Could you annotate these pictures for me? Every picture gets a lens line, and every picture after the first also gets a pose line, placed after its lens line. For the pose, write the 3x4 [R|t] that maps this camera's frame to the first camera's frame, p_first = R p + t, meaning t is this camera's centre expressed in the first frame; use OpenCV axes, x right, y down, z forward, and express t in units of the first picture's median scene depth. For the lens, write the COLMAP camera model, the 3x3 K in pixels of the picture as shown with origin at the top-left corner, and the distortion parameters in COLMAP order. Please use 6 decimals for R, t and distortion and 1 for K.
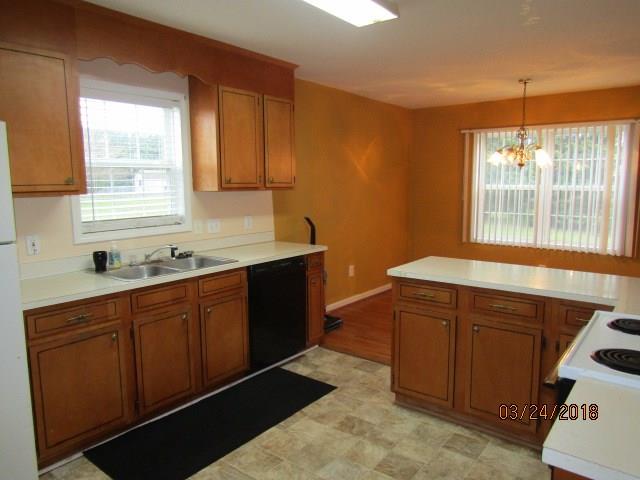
lens RADIAL K [[457.3, 0, 320.2], [0, 457.3, 239.1], [0, 0, 1]] dist [-0.004528, -0.002789]
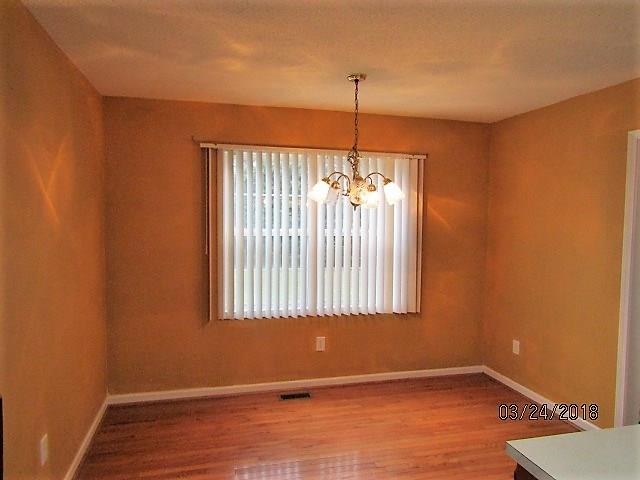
lens RADIAL K [[457.3, 0, 317.2], [0, 457.3, 239.3], [0, 0, 1]] dist [-0.004528, -0.002789]
pose [[0.619848, -0.033420, 0.784010, -0.176291], [0.082636, 0.996318, -0.022863, -0.162618], [-0.780359, 0.078959, 0.620327, 1.025423]]
